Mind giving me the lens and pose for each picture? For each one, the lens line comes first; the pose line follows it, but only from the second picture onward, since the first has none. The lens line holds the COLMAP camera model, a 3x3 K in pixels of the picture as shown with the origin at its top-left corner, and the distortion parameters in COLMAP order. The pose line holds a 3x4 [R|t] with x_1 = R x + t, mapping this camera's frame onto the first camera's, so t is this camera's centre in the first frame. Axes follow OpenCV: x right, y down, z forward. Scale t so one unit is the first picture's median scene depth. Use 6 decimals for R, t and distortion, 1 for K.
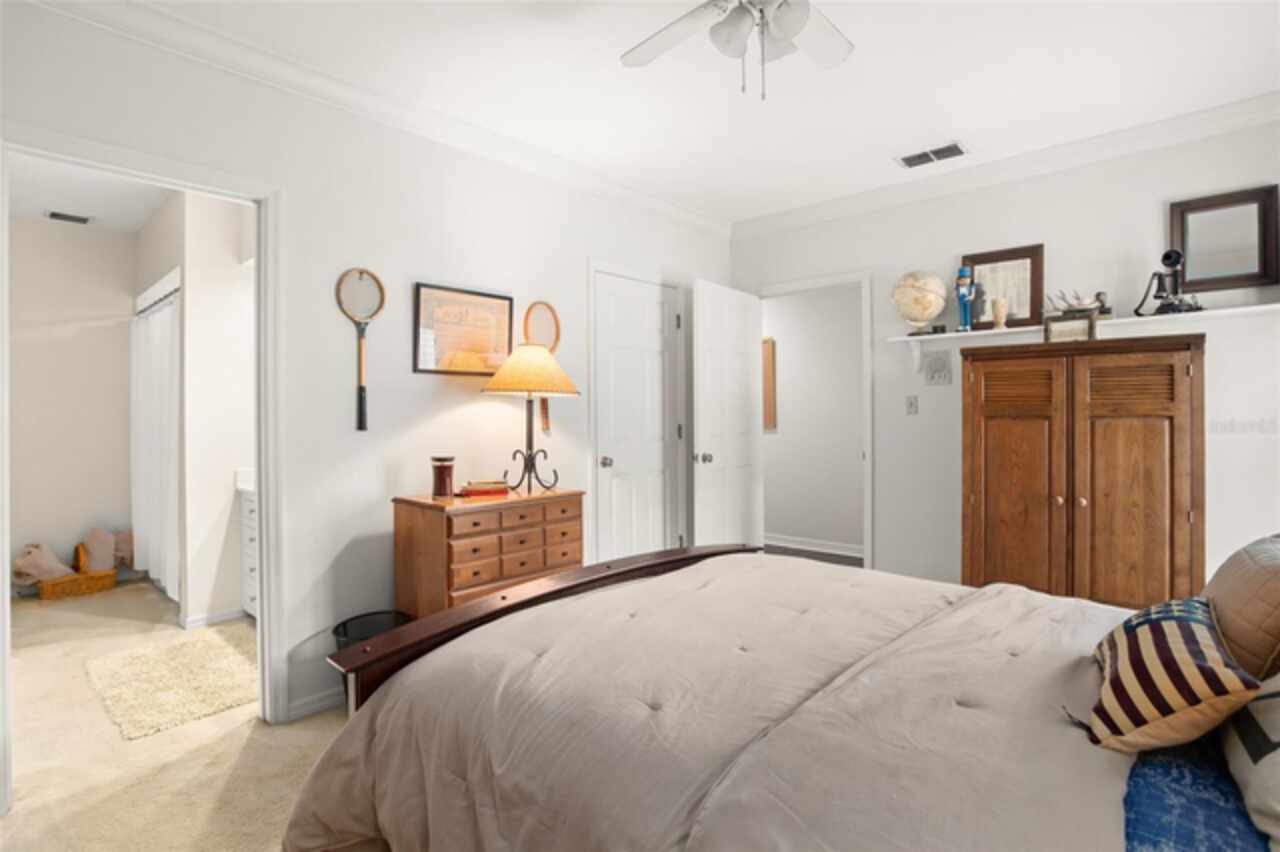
lens RADIAL K [[632.8, 0, 640.0], [0, 632.8, 417.2], [0, 0, 1]] dist [-0.019504, 0.003655]
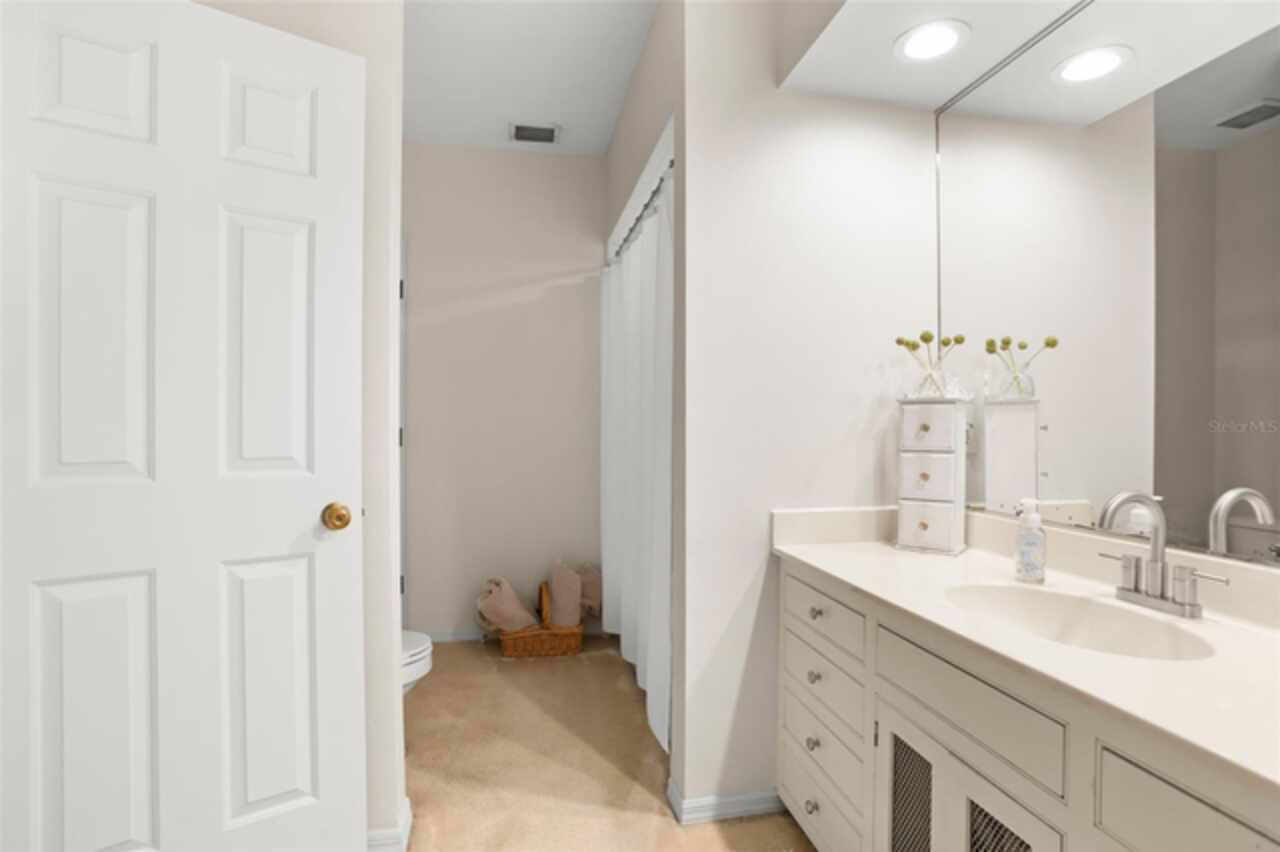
lens RADIAL K [[632.8, 0, 640.4], [0, 632.8, 423.3], [0, 0, 1]] dist [-0.019504, 0.003655]
pose [[0.810250, 0.007227, -0.586040, -0.382258], [-0.005898, 0.999974, 0.004177, 0.013255], [0.586055, 0.000072, 0.810271, 0.476368]]
